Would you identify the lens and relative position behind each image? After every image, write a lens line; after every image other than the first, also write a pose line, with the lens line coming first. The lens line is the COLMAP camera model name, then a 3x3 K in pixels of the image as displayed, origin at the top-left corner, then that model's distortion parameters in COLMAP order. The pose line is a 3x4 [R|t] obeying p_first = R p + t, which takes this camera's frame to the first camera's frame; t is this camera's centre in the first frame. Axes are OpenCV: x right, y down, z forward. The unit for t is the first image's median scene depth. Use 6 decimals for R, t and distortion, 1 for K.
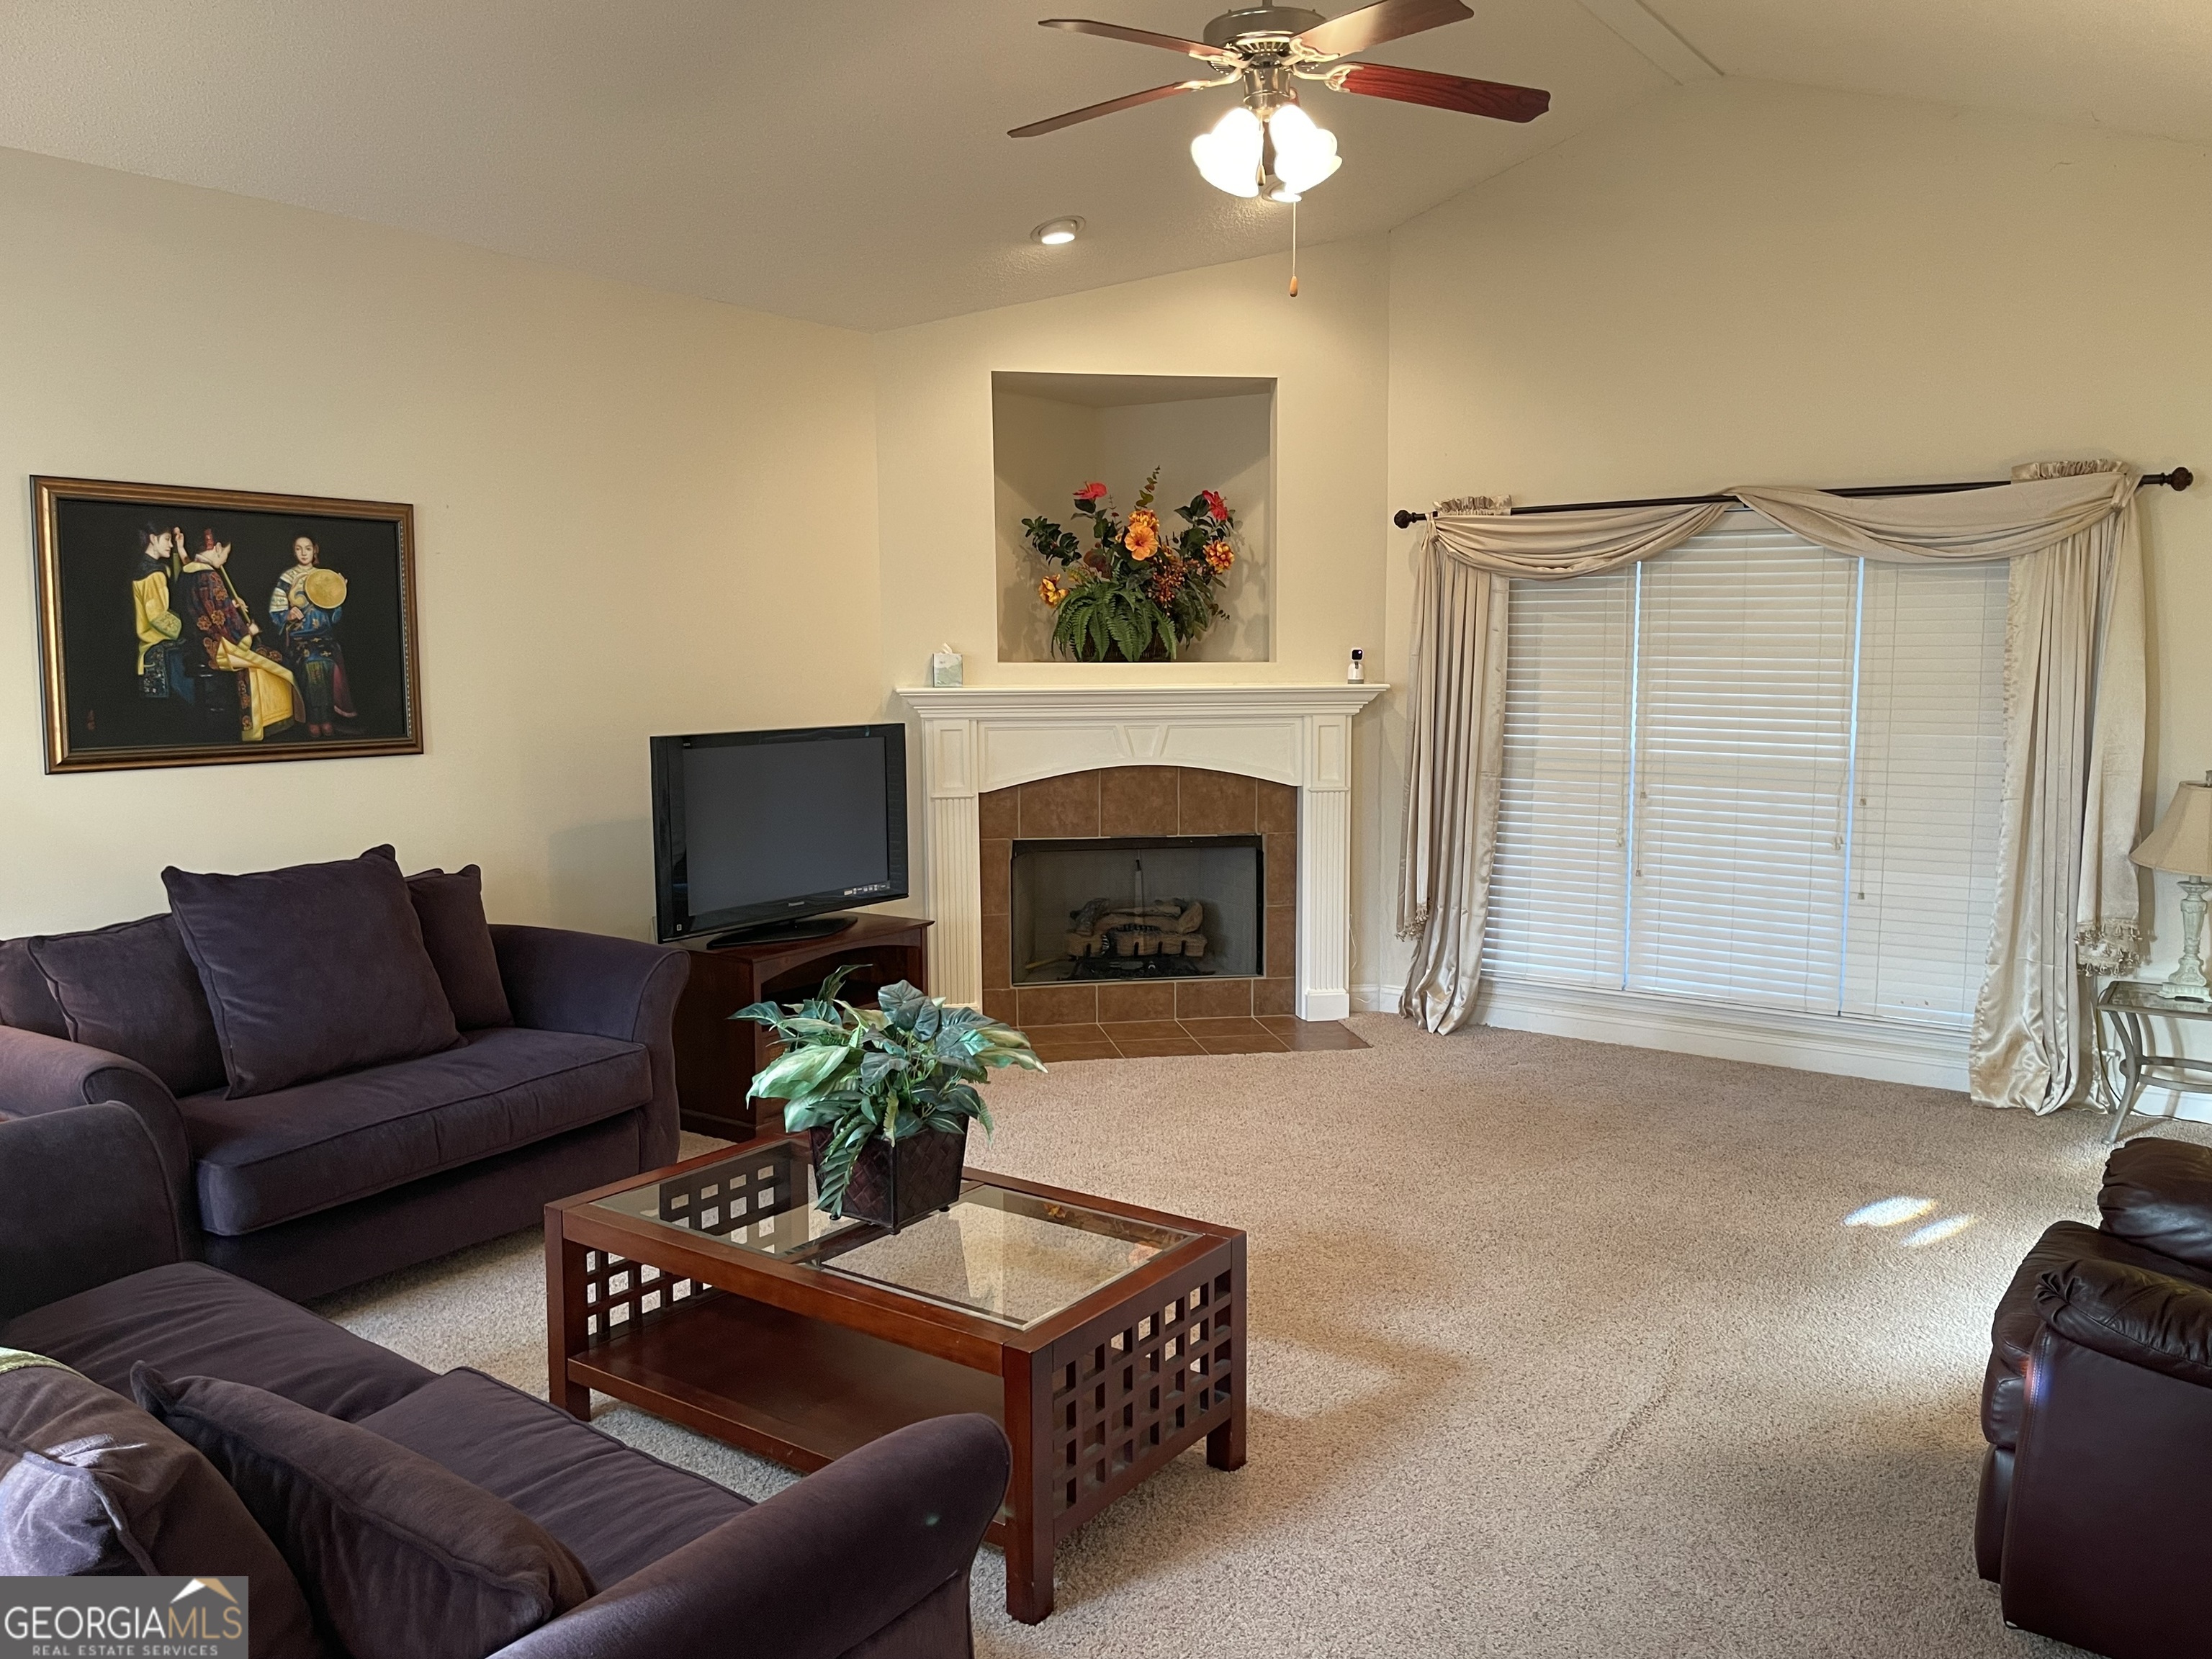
lens RADIAL K [[1680.6, 0, 1107.4], [0, 1680.6, 832.8], [0, 0, 1]] dist [0.023031, -0.014905]
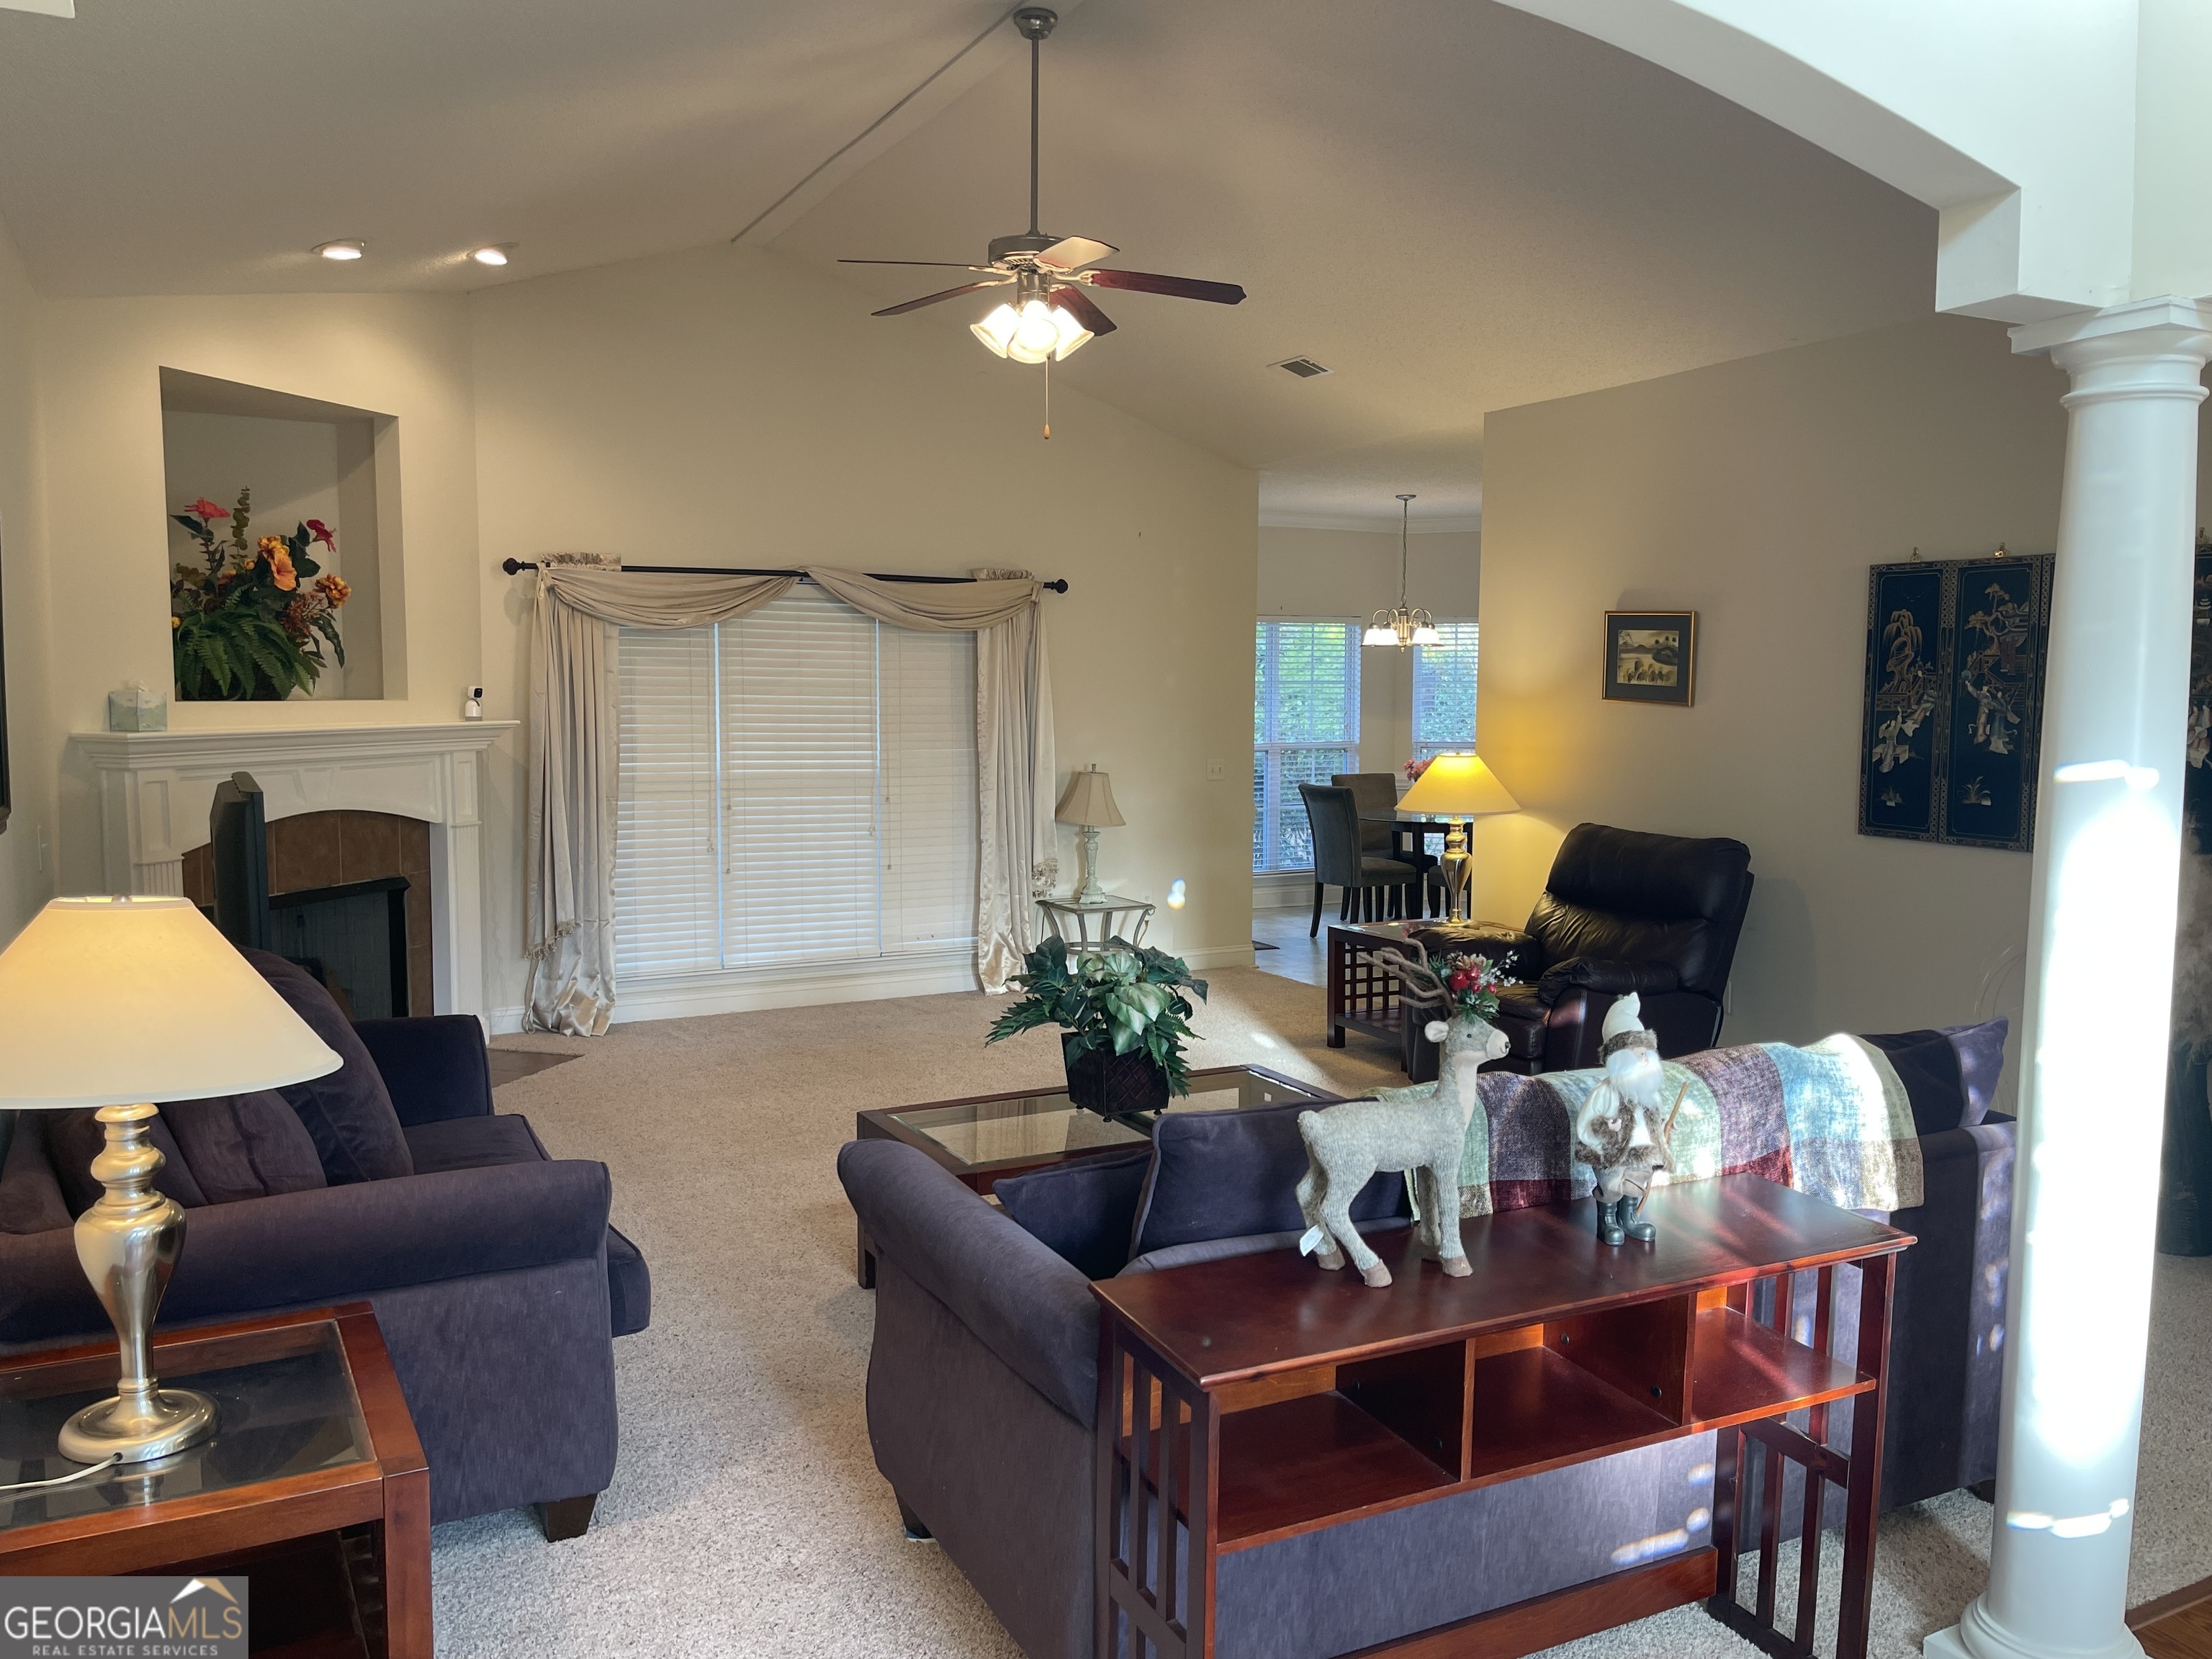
lens RADIAL K [[1680.6, 0, 1151.5], [0, 1680.6, 838.6], [0, 0, 1]] dist [0.023031, -0.014905]
pose [[0.432856, -0.078429, 0.898045, -0.639052], [0.094214, 0.994688, 0.041458, -0.021098], [-0.896526, 0.066663, 0.437946, 0.182066]]
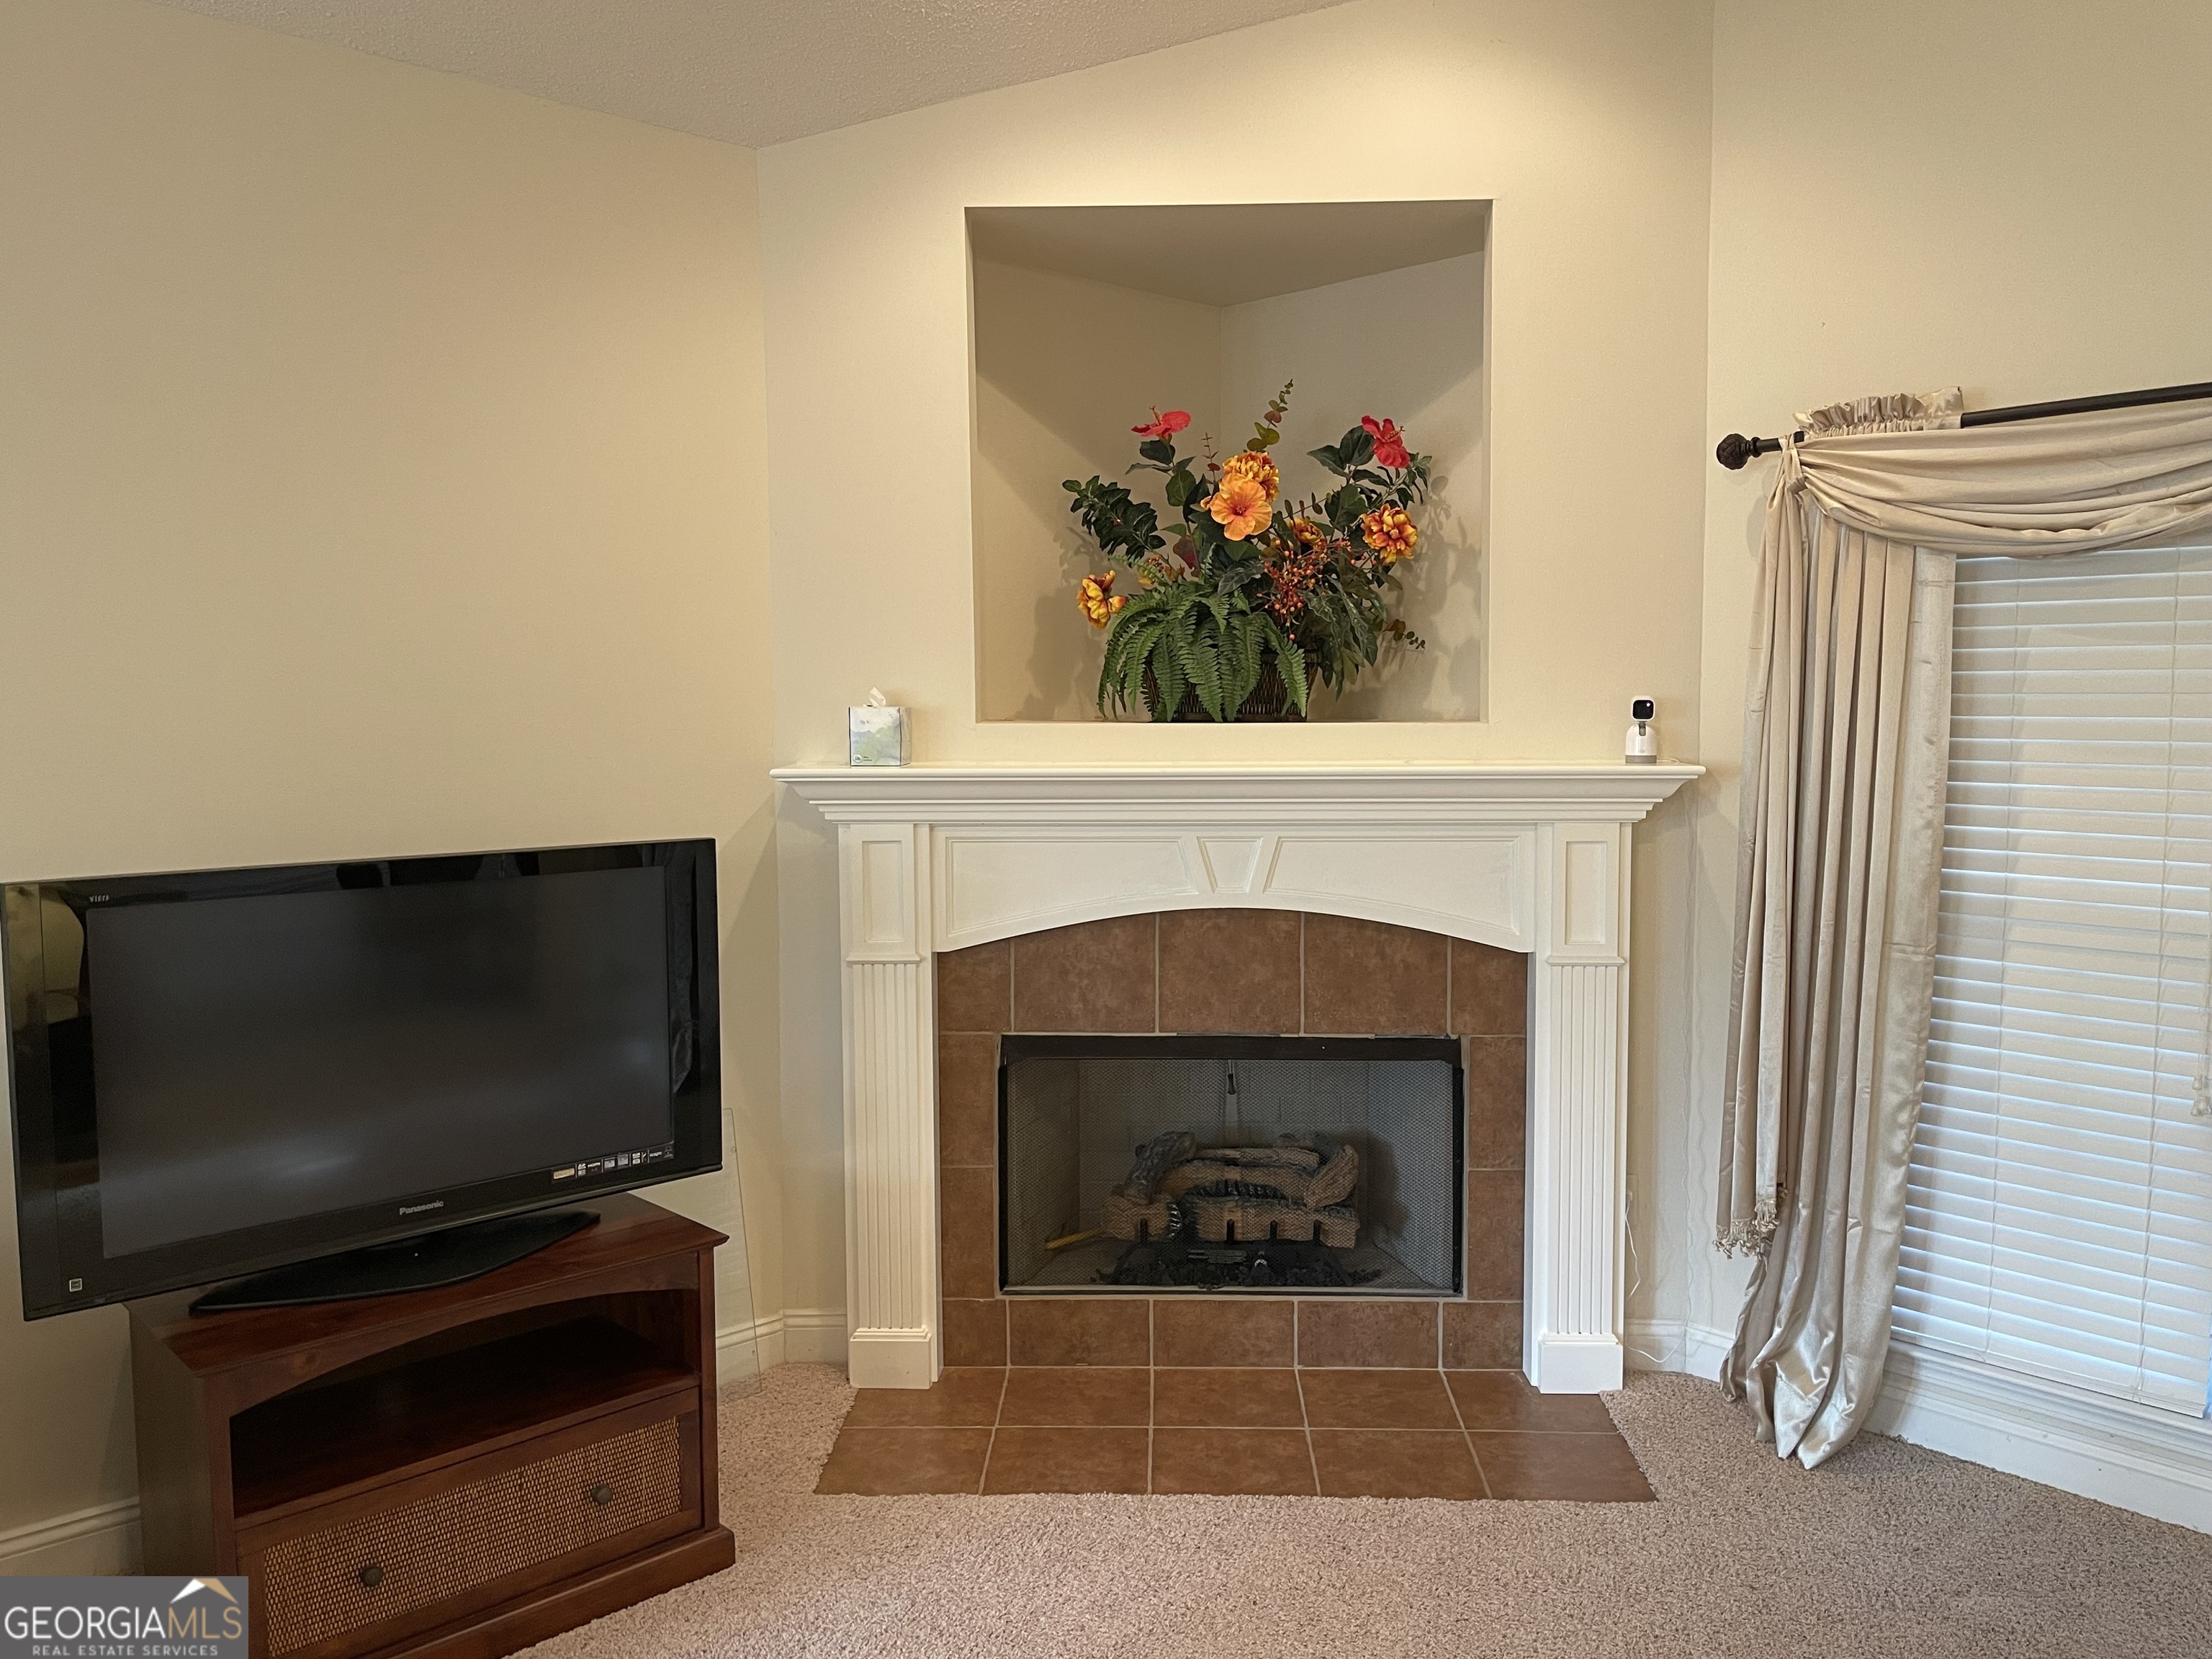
lens RADIAL K [[1680.6, 0, 1128.8], [0, 1680.6, 820.0], [0, 0, 1]] dist [0.023031, -0.014905]
pose [[0.979393, 0.015043, -0.201403, 0.100892], [-0.022725, 0.999097, -0.035887, -0.050180], [0.200681, 0.039724, 0.978851, 0.464858]]
